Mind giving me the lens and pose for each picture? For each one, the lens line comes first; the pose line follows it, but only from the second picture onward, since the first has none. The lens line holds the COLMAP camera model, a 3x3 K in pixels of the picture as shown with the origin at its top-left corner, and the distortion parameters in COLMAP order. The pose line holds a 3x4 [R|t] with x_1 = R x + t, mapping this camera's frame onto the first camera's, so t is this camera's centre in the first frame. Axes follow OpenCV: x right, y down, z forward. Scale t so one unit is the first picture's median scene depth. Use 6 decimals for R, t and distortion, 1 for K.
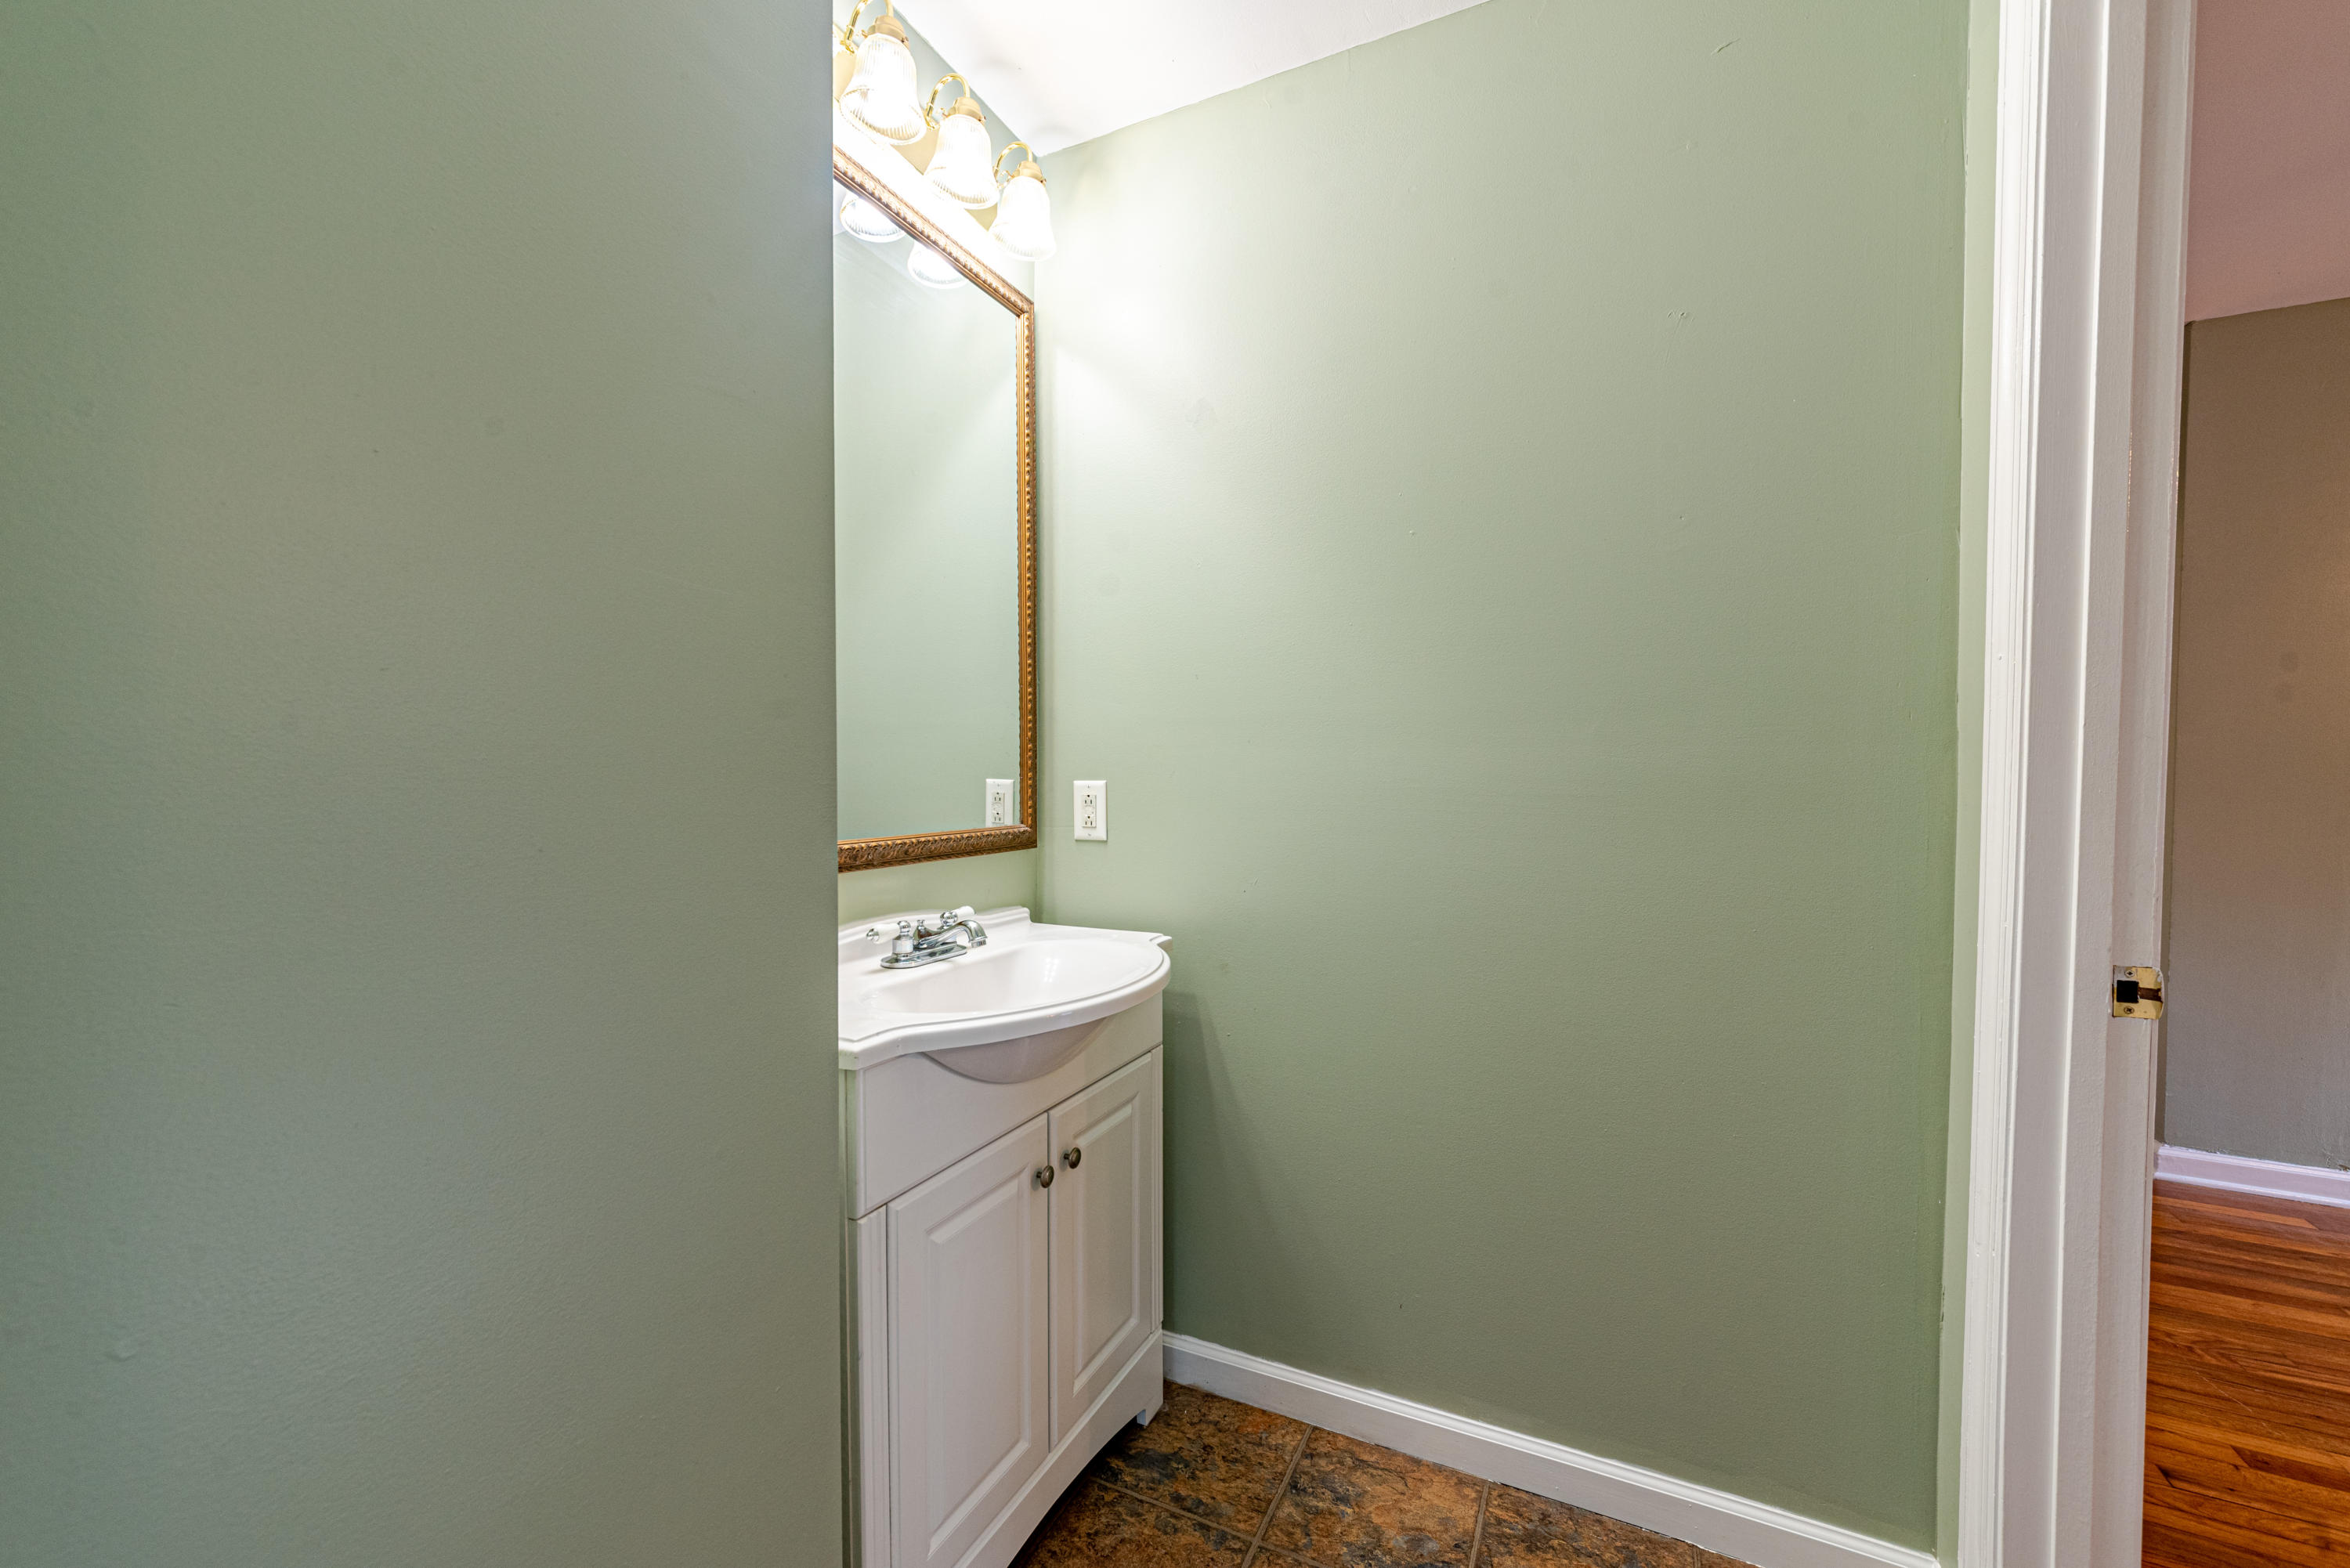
lens RADIAL K [[913.0, 0, 1184.5], [0, 913.0, 786.6], [0, 0, 1]] dist [-0.009423, 0.000064]
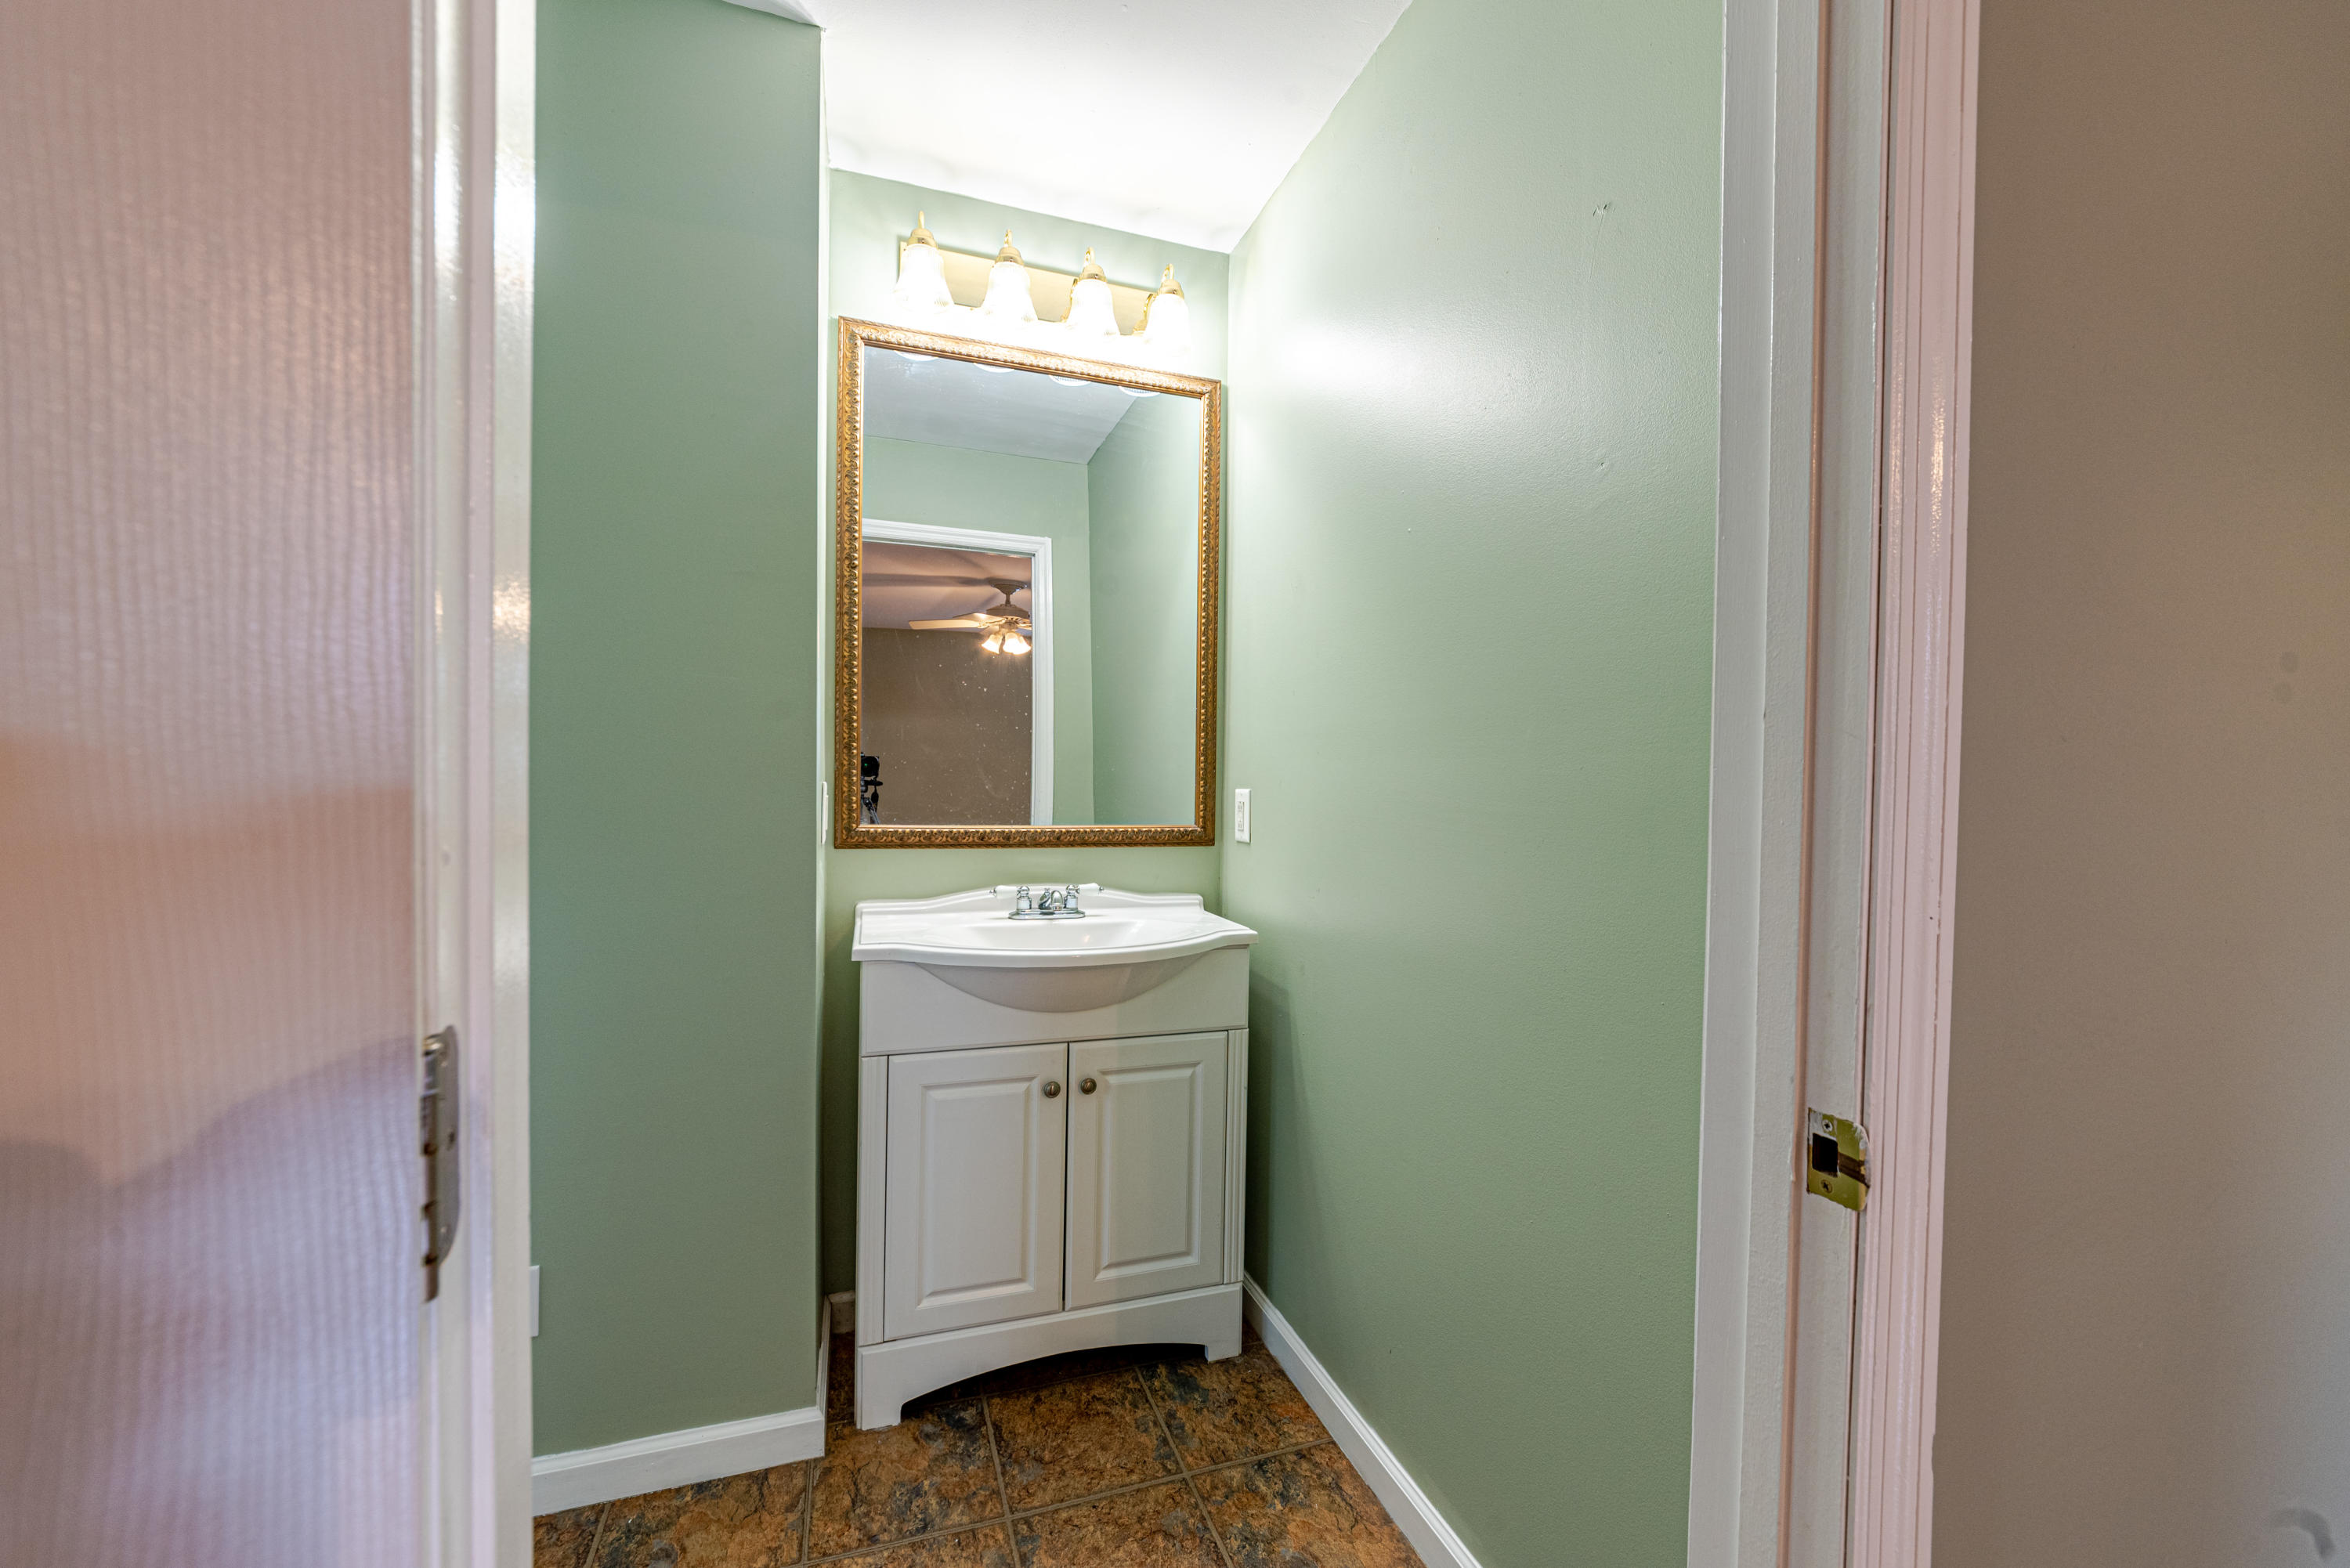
lens RADIAL K [[909.8, 0, 1163.9], [0, 909.8, 787.3], [0, 0, 1]] dist [-0.000995, -0.000464]
pose [[0.703627, 0.015761, -0.710395, 0.785438], [-0.025097, 0.999681, -0.002679, -0.004588], [0.710126, 0.019714, 0.703798, 0.169421]]
